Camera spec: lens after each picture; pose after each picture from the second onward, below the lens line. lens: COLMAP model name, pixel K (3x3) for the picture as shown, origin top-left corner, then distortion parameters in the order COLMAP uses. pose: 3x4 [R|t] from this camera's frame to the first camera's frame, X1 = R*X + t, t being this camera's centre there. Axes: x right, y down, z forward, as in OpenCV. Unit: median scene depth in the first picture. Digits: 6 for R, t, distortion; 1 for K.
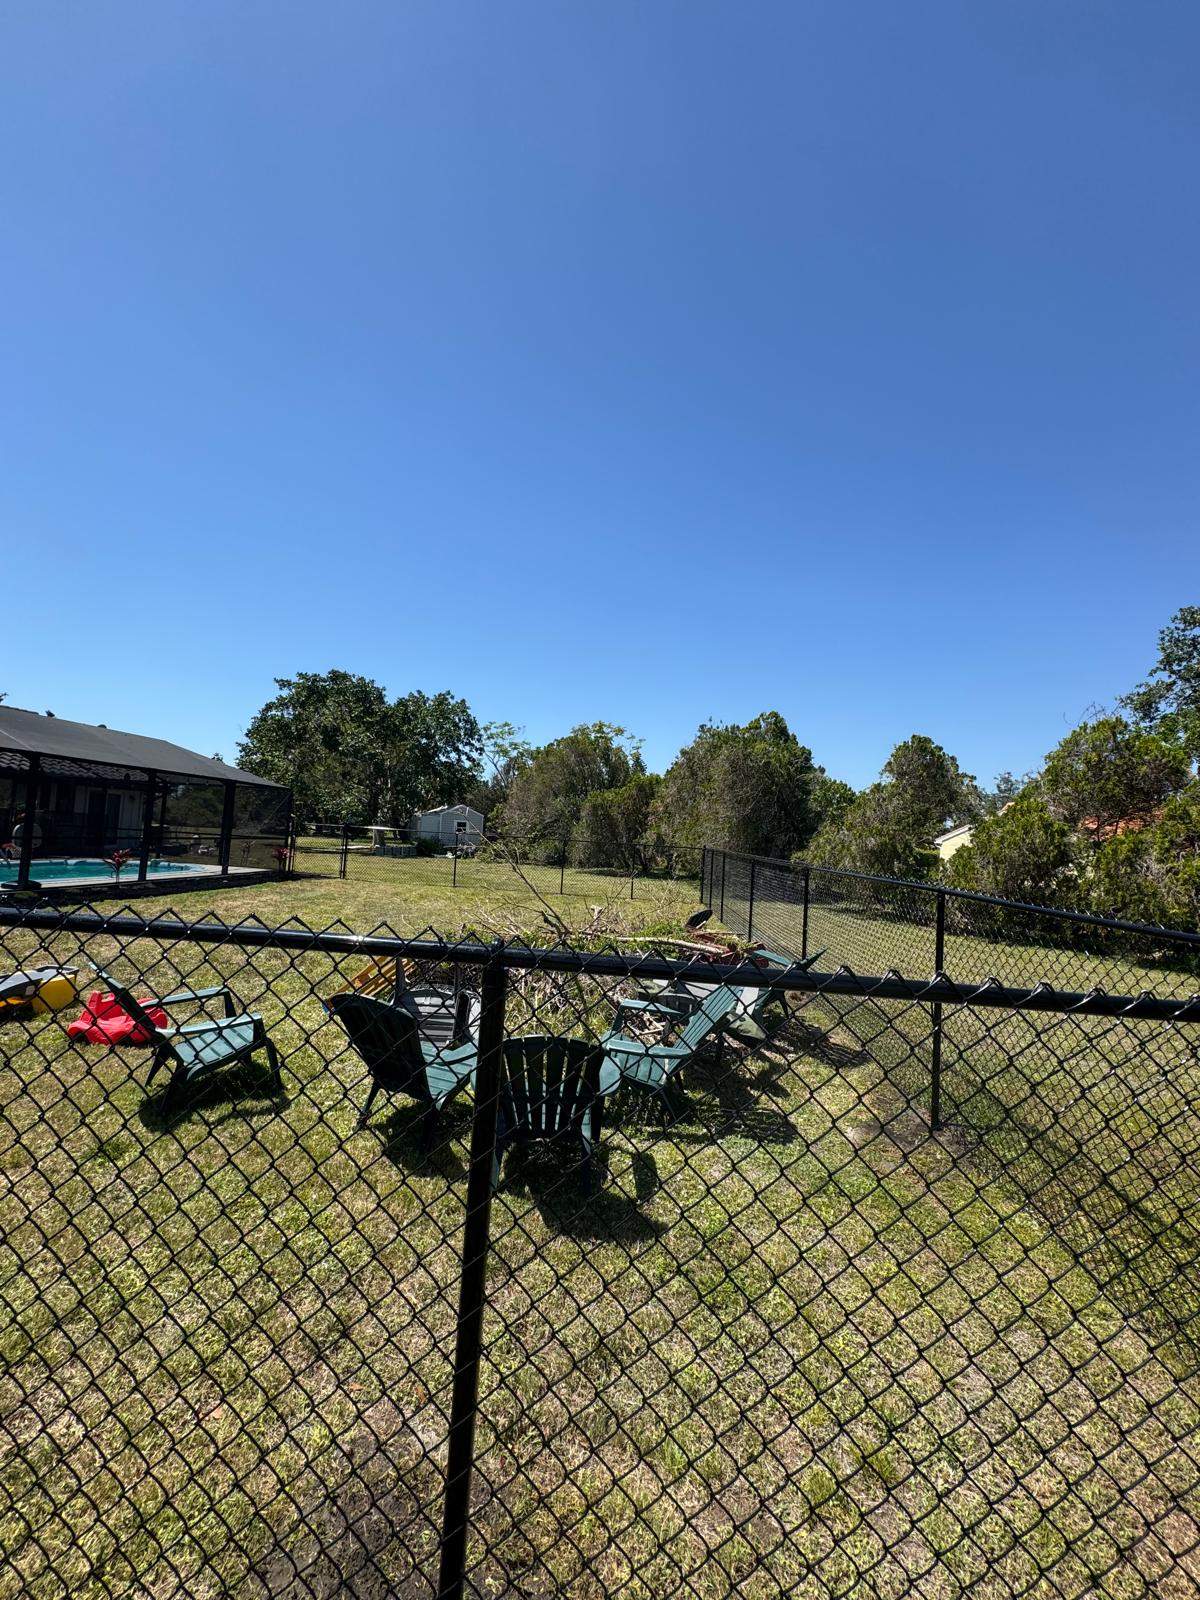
lens RADIAL K [[637.5, 0, 593.9], [0, 637.5, 801.8], [0, 0, 1]] dist [-0.000689, 0.000081]
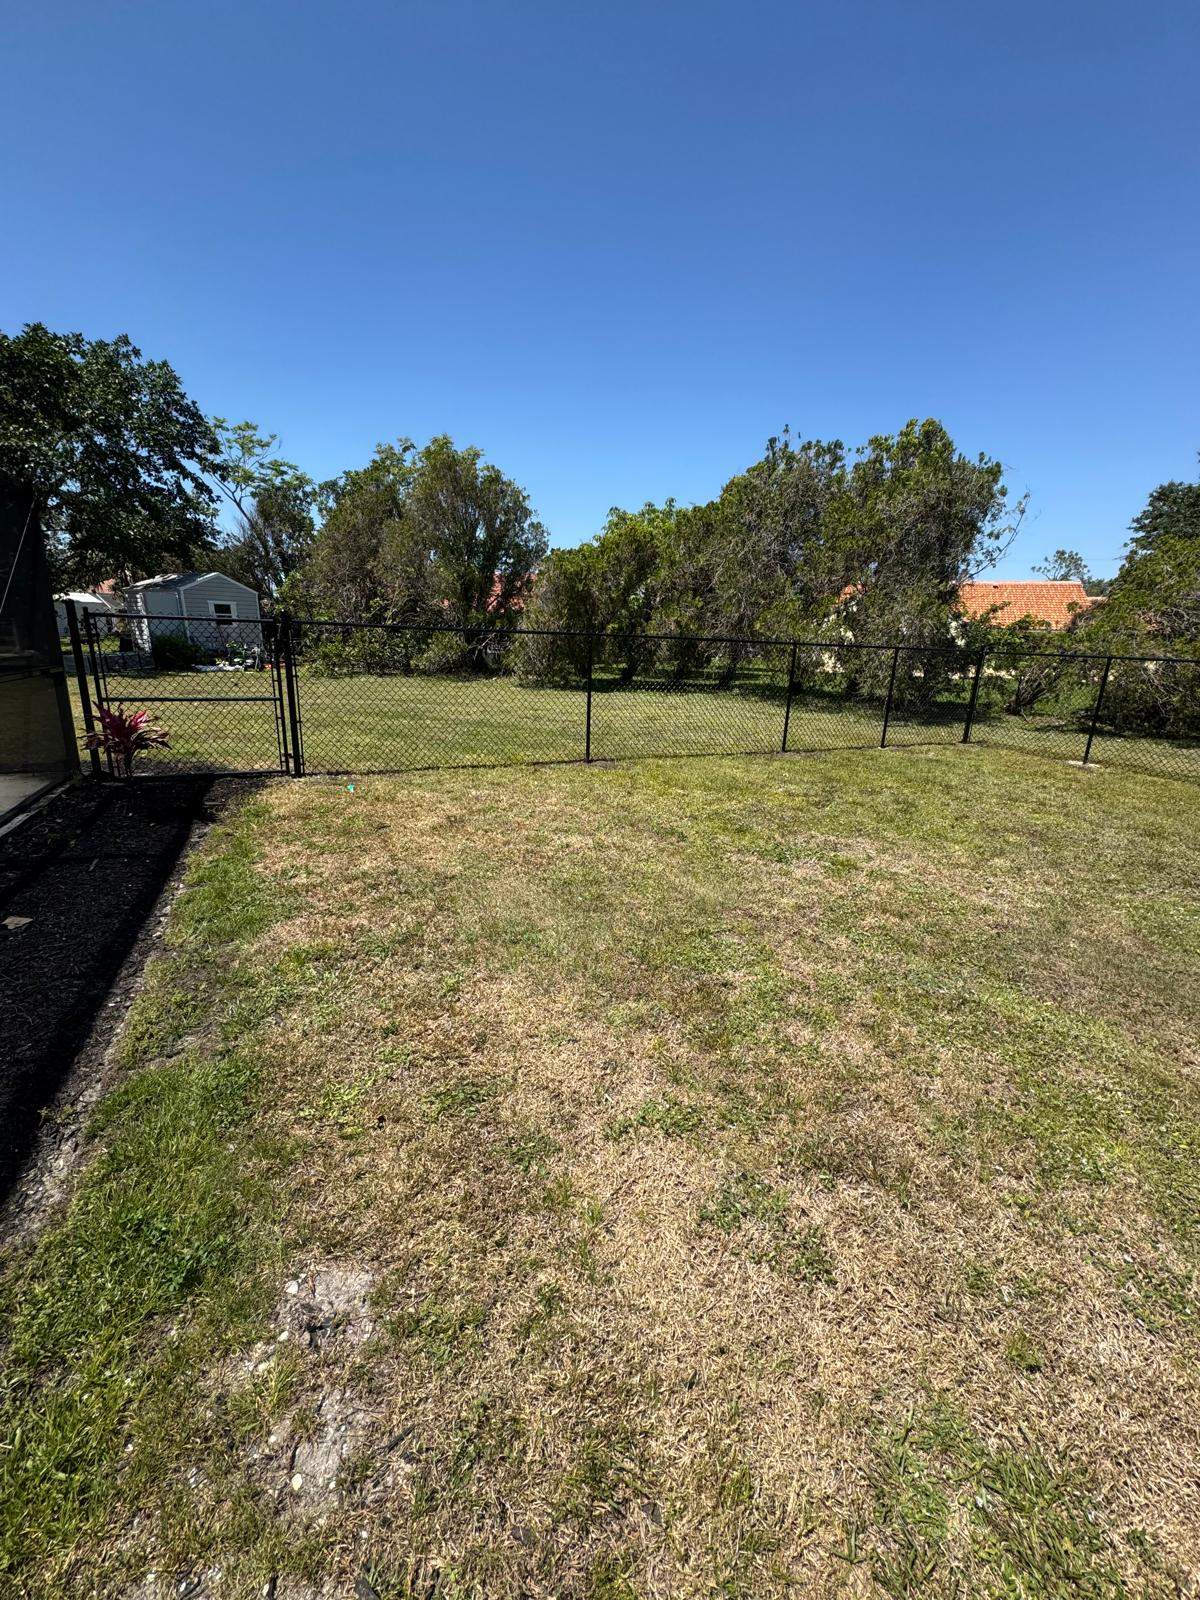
lens RADIAL K [[637.5, 0, 593.9], [0, 637.5, 801.8], [0, 0, 1]] dist [-0.000689, 0.000081]
pose [[0.863965, -0.163914, 0.476127, -0.211836], [-0.004887, 0.942763, 0.333428, 0.005543], [-0.503528, -0.290397, 0.813713, 0.294563]]
